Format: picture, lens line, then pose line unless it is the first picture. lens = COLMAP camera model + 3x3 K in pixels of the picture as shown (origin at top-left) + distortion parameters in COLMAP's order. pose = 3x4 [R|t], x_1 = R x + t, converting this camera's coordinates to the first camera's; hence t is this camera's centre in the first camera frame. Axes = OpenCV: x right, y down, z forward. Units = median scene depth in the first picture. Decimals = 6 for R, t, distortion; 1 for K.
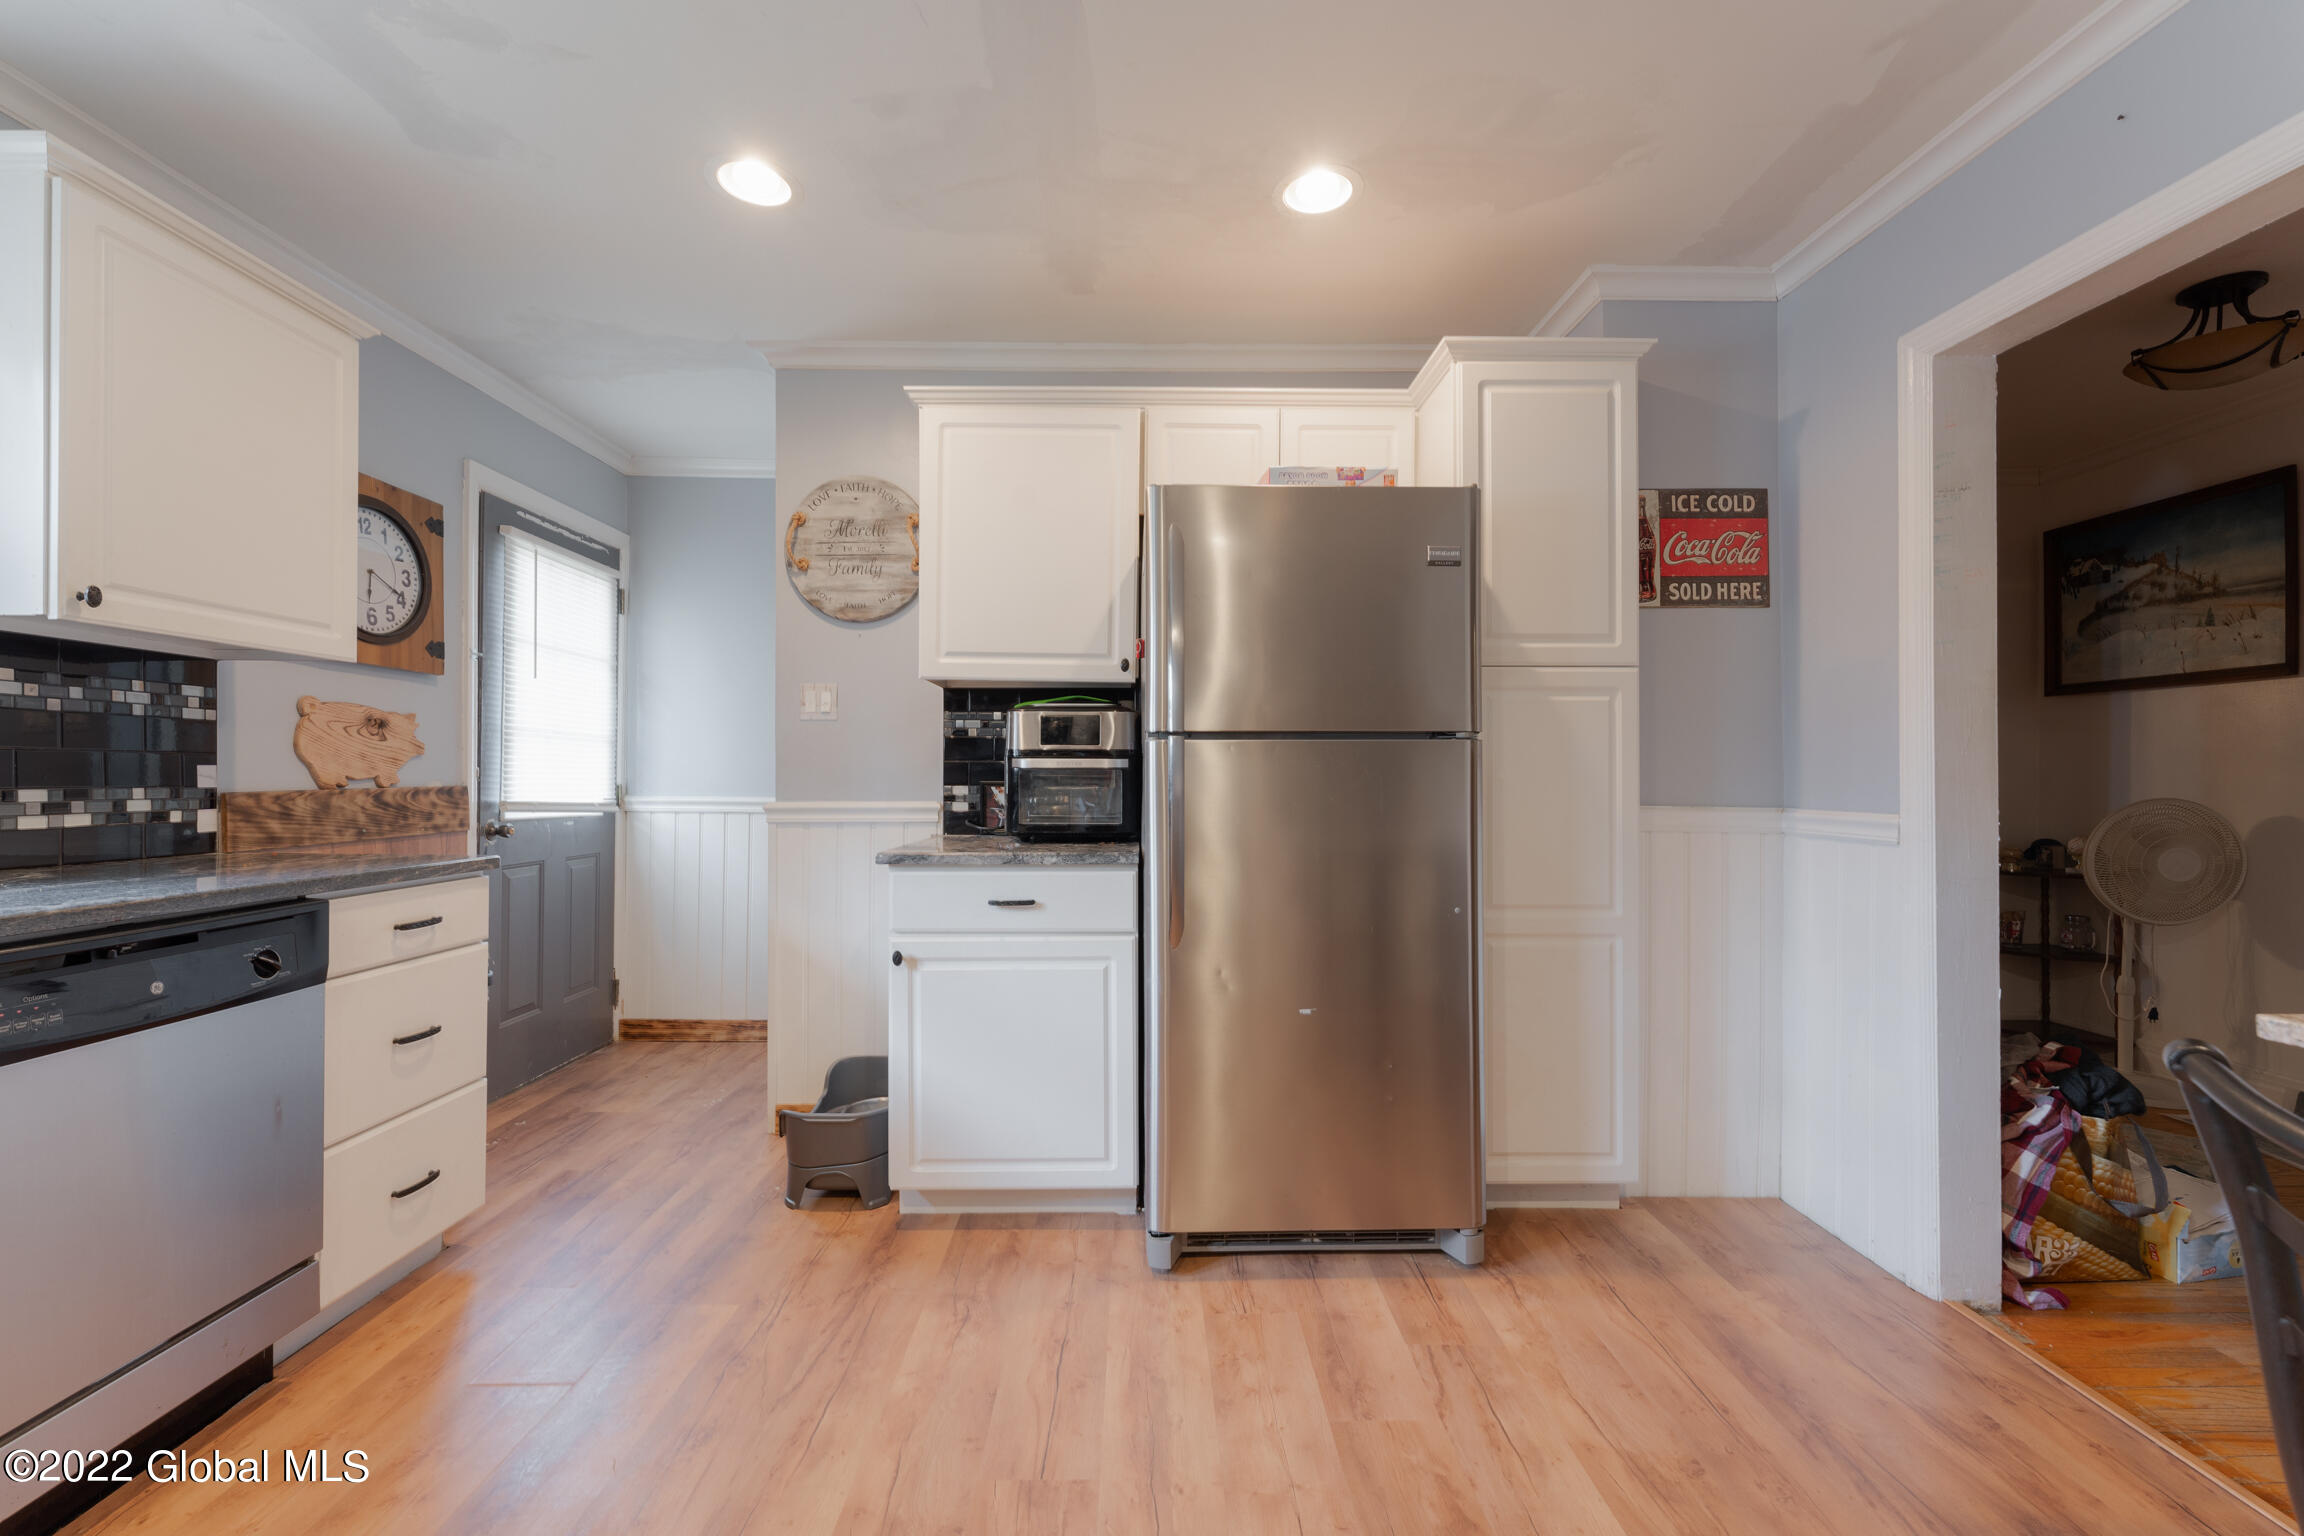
lens RADIAL K [[937.0, 0, 1149.8], [0, 937.0, 775.8], [0, 0, 1]] dist [0.001694, 0.000207]
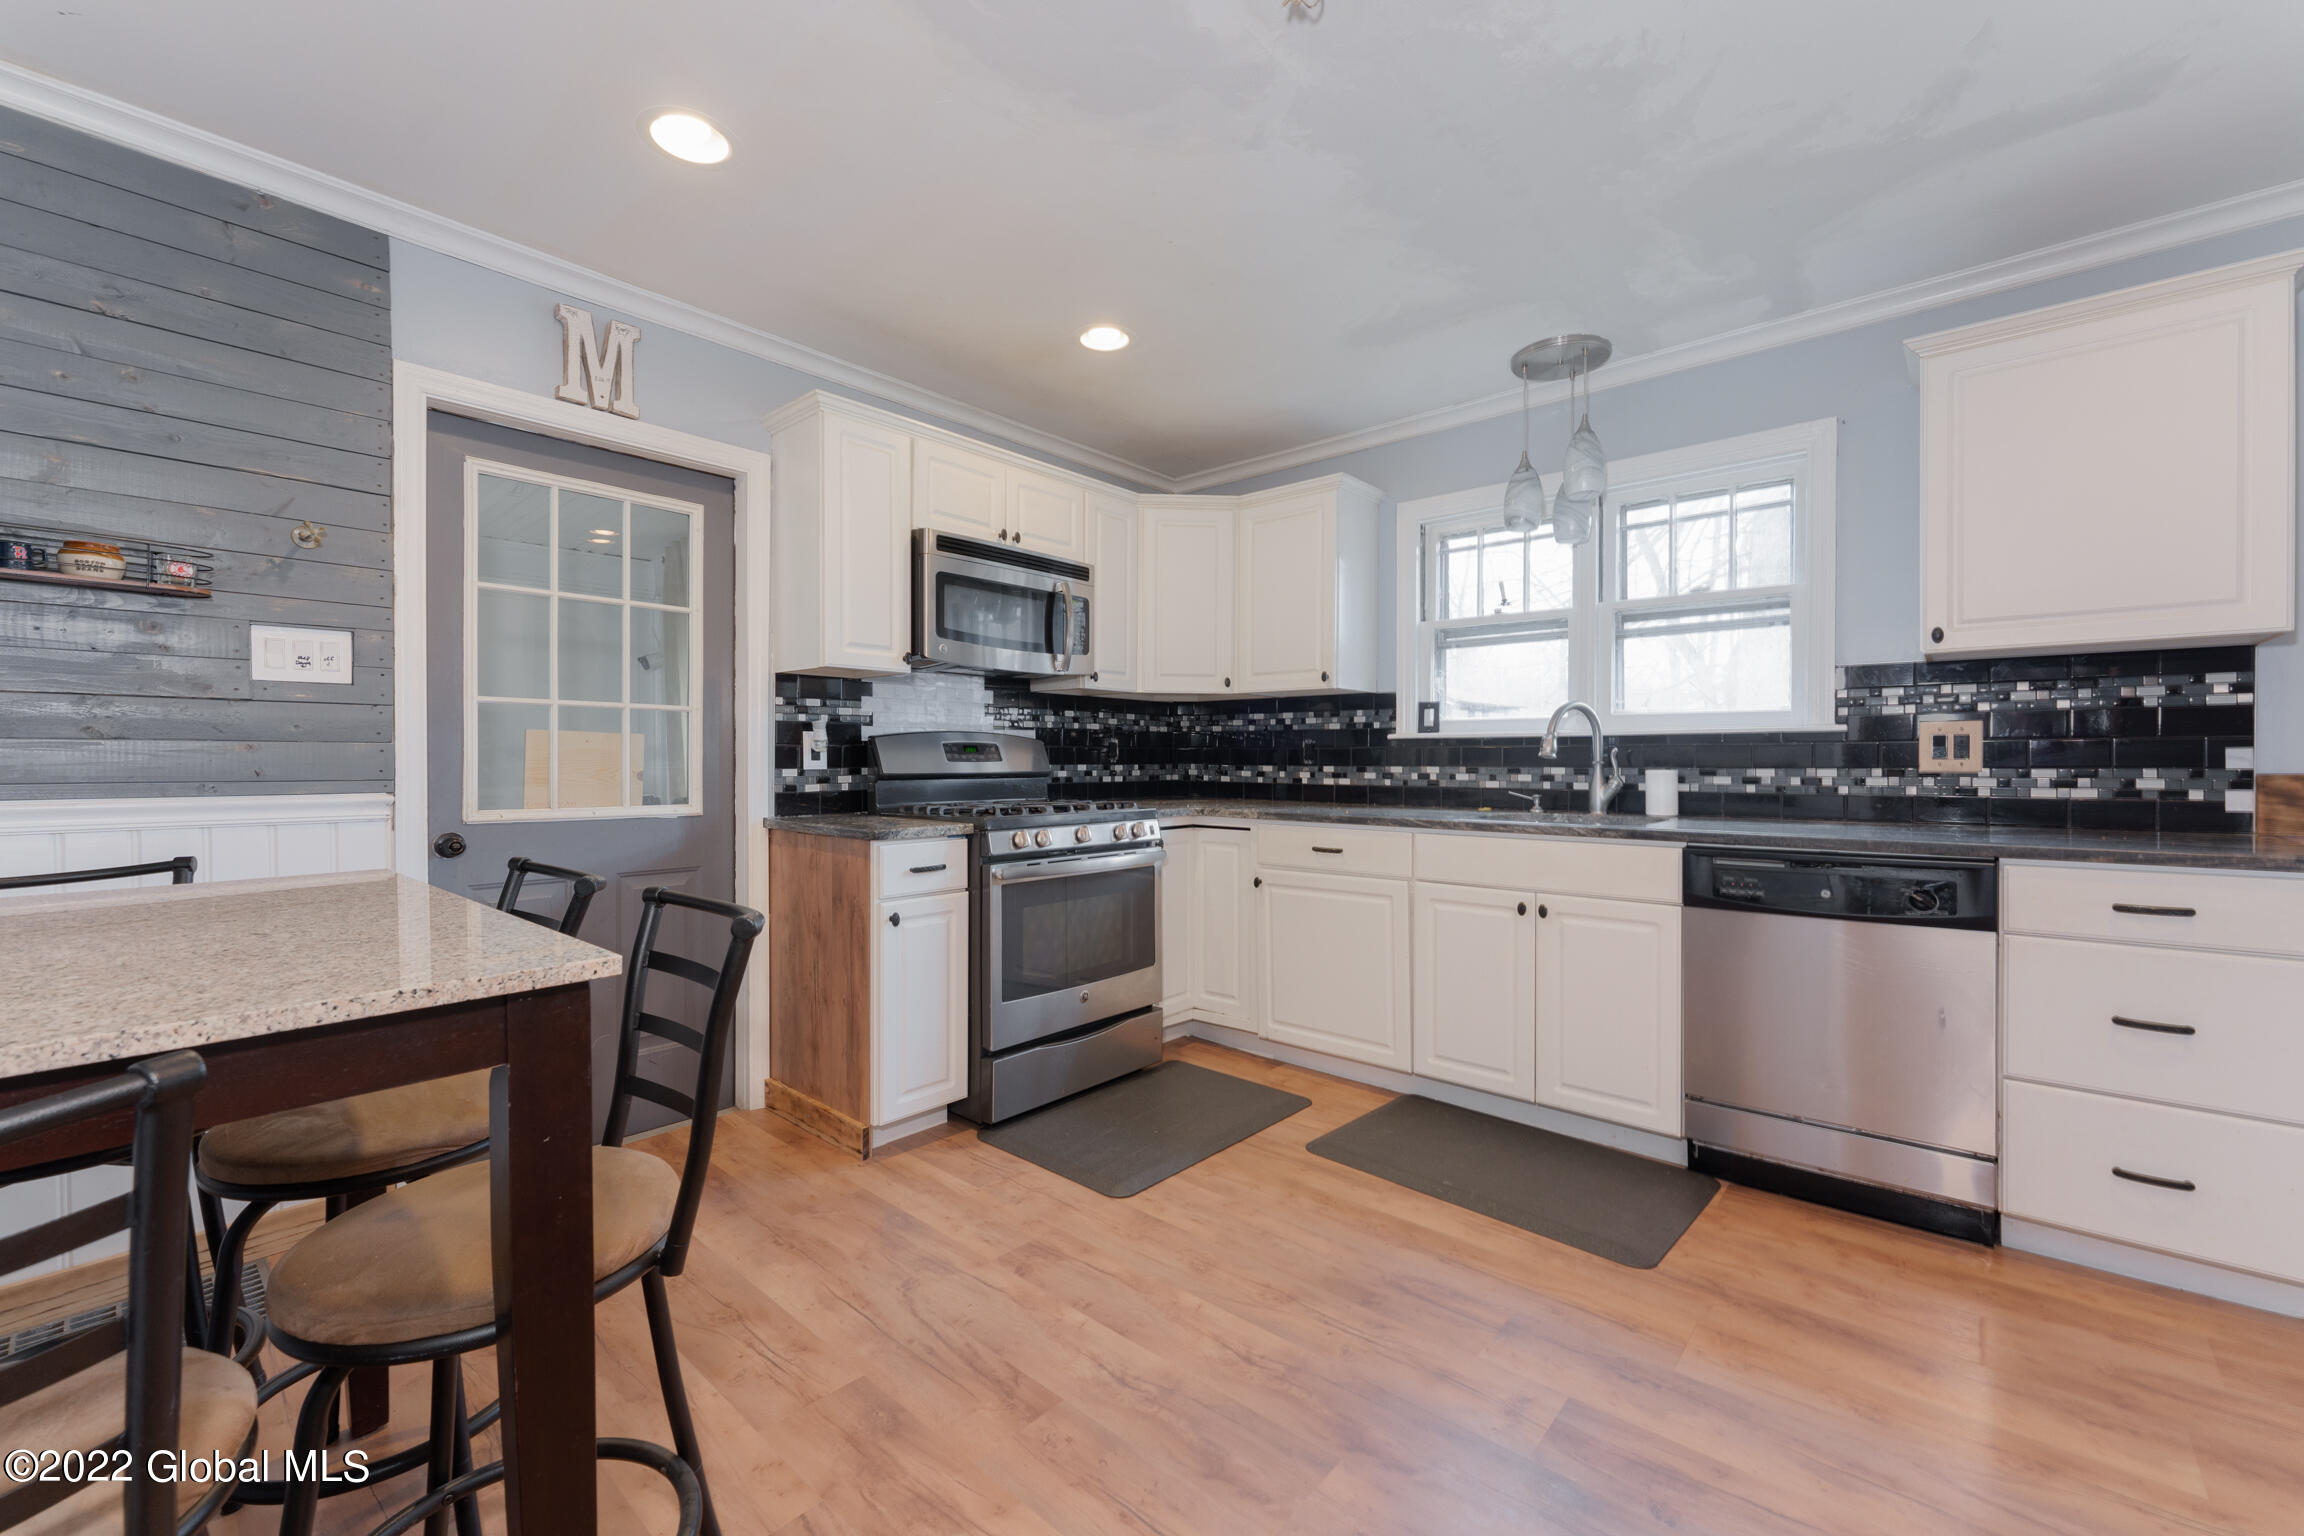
lens RADIAL K [[937.0, 0, 1158.4], [0, 937.0, 770.5], [0, 0, 1]] dist [0.001694, 0.000207]
pose [[-0.664553, 0.006750, -0.747211, 0.547820], [0.003801, 0.999977, 0.005653, 0.003744], [0.747232, 0.000917, -0.664563, 0.775314]]
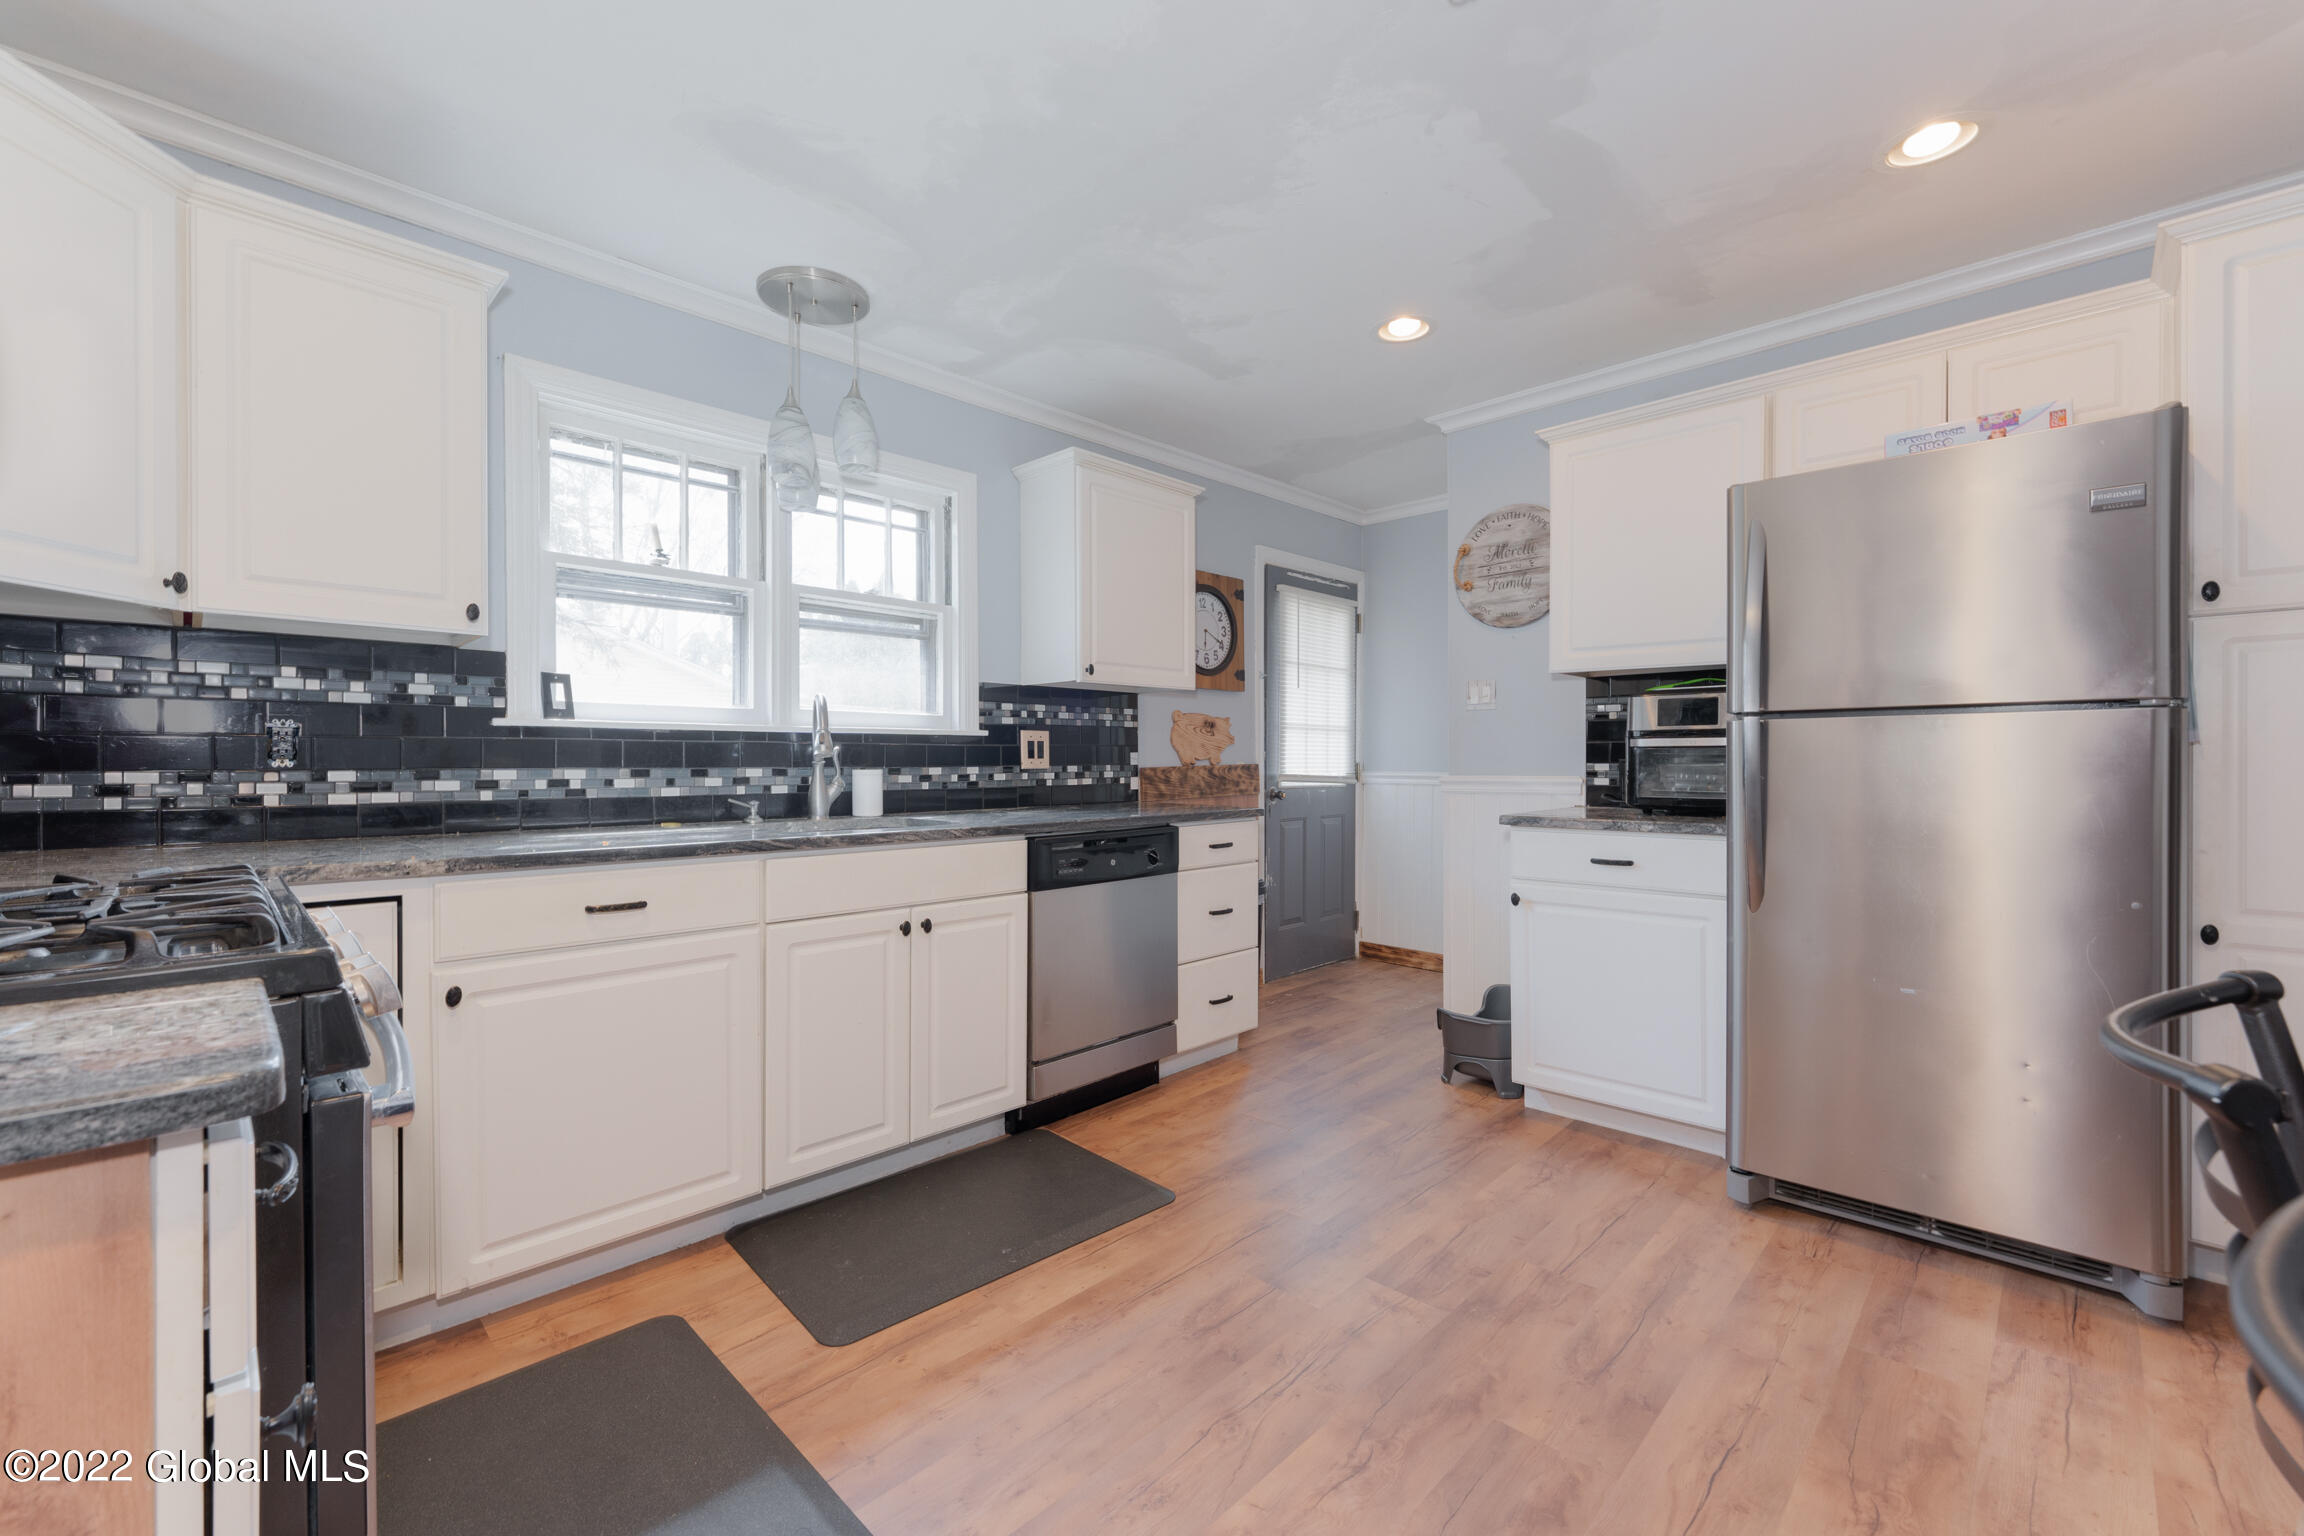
lens RADIAL K [[937.0, 0, 1154.1], [0, 937.0, 772.7], [0, 0, 1]] dist [0.001694, 0.000207]
pose [[0.709216, 0.004631, -0.704976, 0.278699], [0.008098, 0.999859, 0.014715, 0.001624], [0.704945, -0.016145, 0.709079, -0.238430]]
